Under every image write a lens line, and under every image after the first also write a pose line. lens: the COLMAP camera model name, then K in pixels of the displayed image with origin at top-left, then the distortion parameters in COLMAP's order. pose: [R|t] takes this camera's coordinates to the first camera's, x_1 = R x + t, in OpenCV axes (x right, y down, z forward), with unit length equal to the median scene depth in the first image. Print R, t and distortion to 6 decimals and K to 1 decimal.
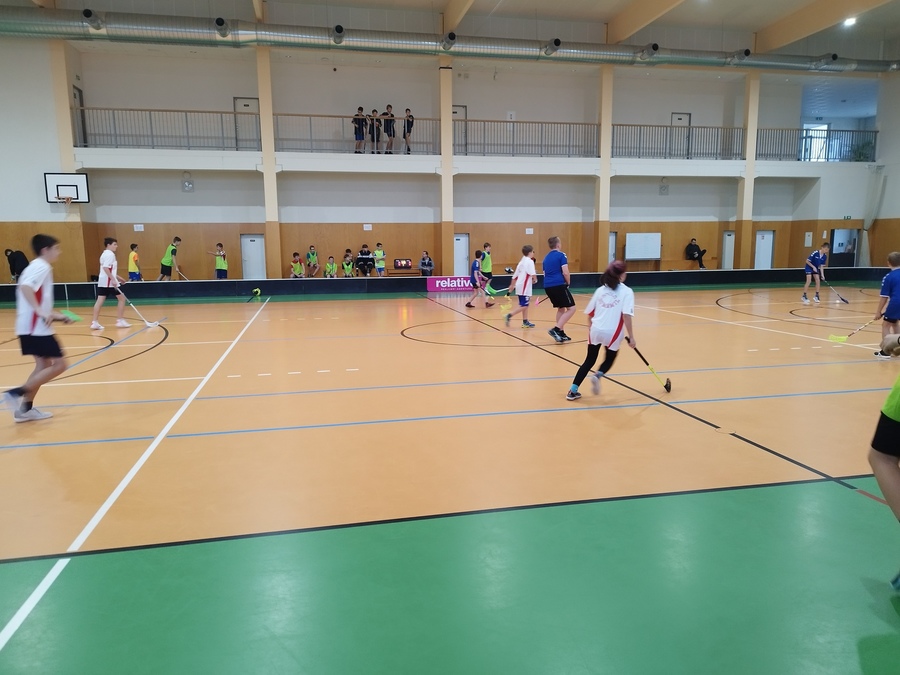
lens RADIAL K [[621.7, 0, 453.5], [0, 621.7, 330.0], [0, 0, 1]] dist [0.003518, -0.009425]
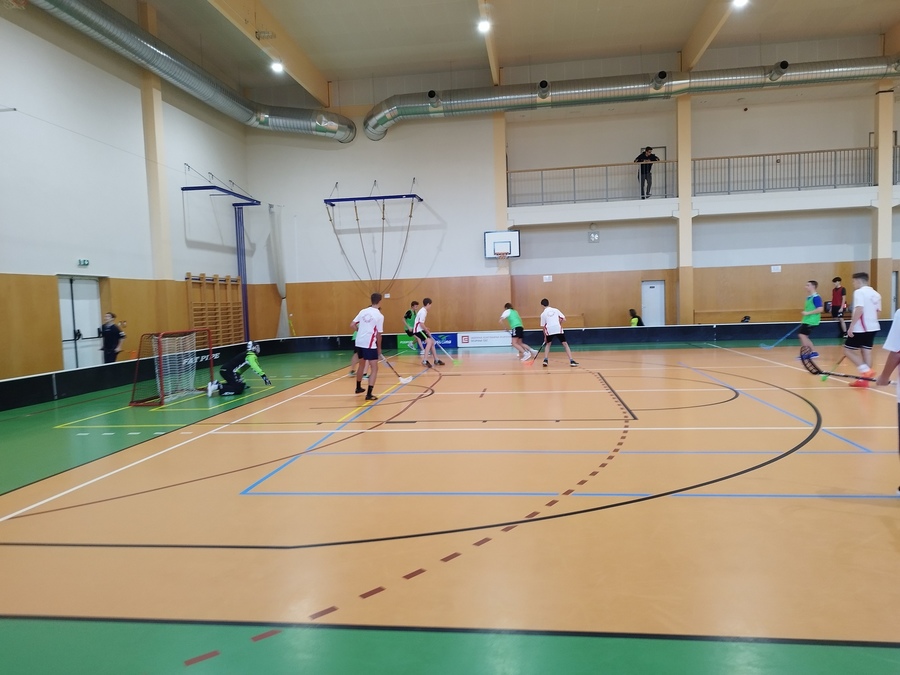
lens RADIAL K [[621.7, 0, 394.9], [0, 621.7, 344.7], [0, 0, 1]] dist [0.003518, -0.009425]
pose [[0.941951, -0.004618, -0.335719, -0.377954], [-0.015805, 0.998187, -0.058075, 0.013181], [0.335379, 0.060010, 0.940170, -0.073417]]
